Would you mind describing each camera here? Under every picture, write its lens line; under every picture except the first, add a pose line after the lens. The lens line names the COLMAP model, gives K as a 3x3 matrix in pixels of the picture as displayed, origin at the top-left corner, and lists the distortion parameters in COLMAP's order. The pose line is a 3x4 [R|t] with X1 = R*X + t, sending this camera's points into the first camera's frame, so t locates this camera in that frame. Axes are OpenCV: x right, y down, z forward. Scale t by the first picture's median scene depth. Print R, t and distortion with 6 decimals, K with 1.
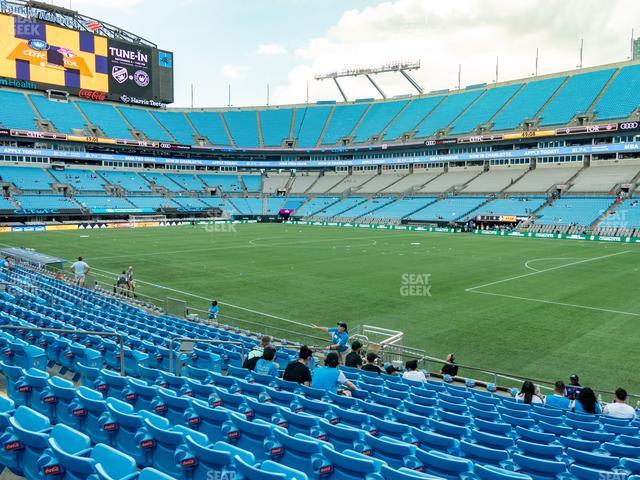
lens RADIAL K [[510.7, 0, 322.2], [0, 510.7, 236.2], [0, 0, 1]] dist [-0.039727, 0.074327]
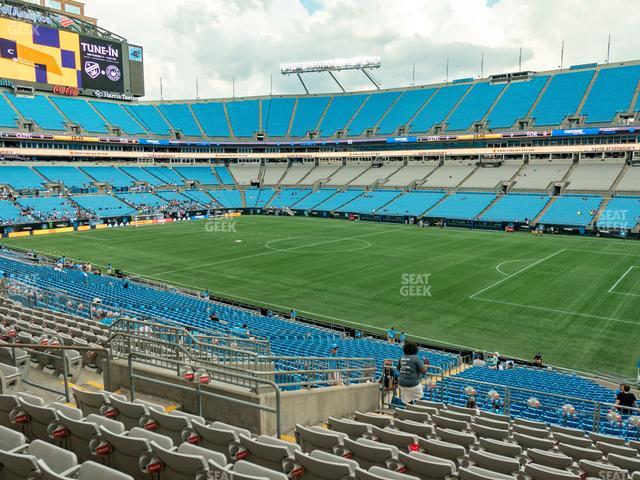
lens RADIAL K [[510.7, 0, 320.8], [0, 510.7, 243.9], [0, 0, 1]] dist [-0.039727, 0.074327]
pose [[0.992543, -0.027363, 0.118785, -0.075138], [0.018393, 0.996941, 0.075964, -0.039322], [-0.120501, -0.073212, 0.990010, -0.095944]]
